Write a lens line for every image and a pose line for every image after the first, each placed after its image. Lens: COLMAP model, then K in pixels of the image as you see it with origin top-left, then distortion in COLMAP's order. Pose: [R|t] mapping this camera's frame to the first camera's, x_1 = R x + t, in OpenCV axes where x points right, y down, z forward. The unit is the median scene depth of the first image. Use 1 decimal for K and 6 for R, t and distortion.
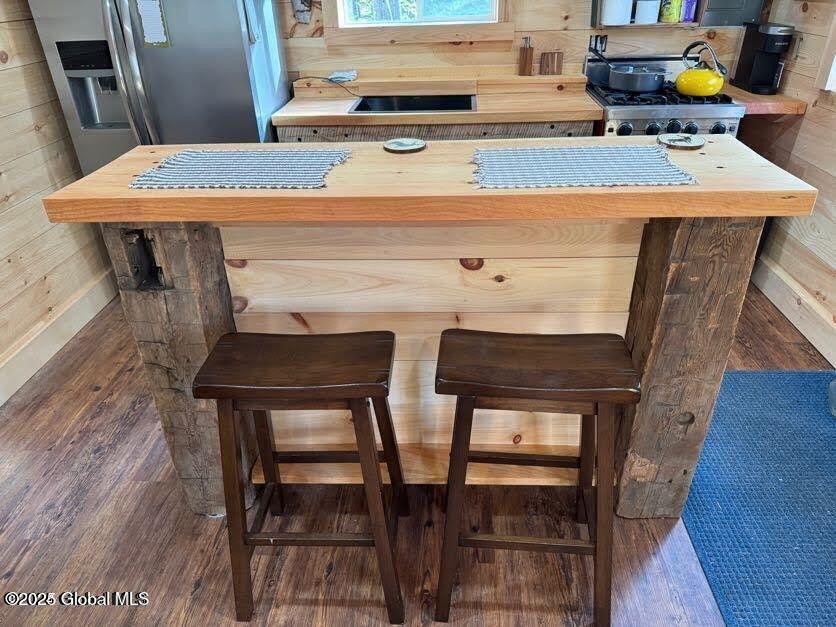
lens RADIAL K [[576.1, 0, 419.9], [0, 576.1, 314.3], [0, 0, 1]] dist [0.036480, -0.054680]
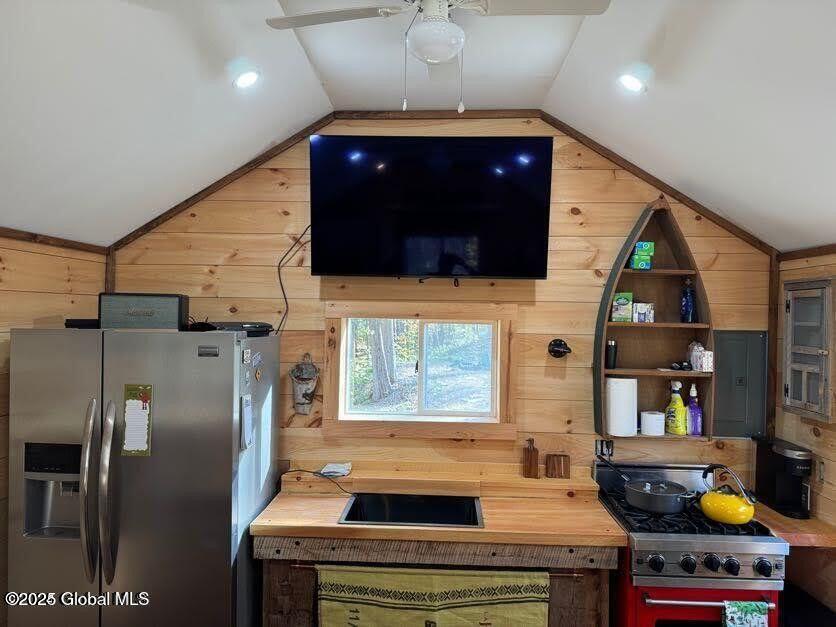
lens RADIAL K [[576.1, 0, 419.2], [0, 576.1, 315.3], [0, 0, 1]] dist [0.036480, -0.054680]
pose [[0.998835, 0.046420, 0.013176, -0.024277], [-0.033153, 0.858573, -0.511618, -0.156219], [-0.035062, 0.510585, 0.859112, 0.070020]]
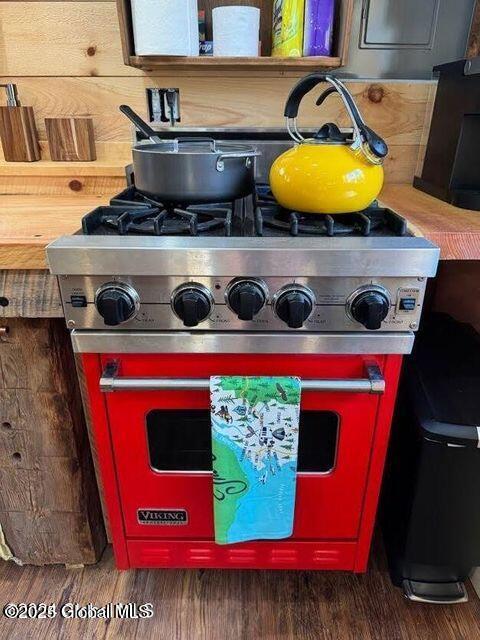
lens RADIAL K [[441.0, 0, 240.8], [0, 441.0, 322.4], [0, 0, 1]] dist [0.036480, -0.054680]
pose [[0.997810, 0.004516, 0.065994, 0.357405], [0.000966, 0.996566, -0.082798, -0.245083], [-0.066141, 0.082680, 0.994379, 0.628144]]
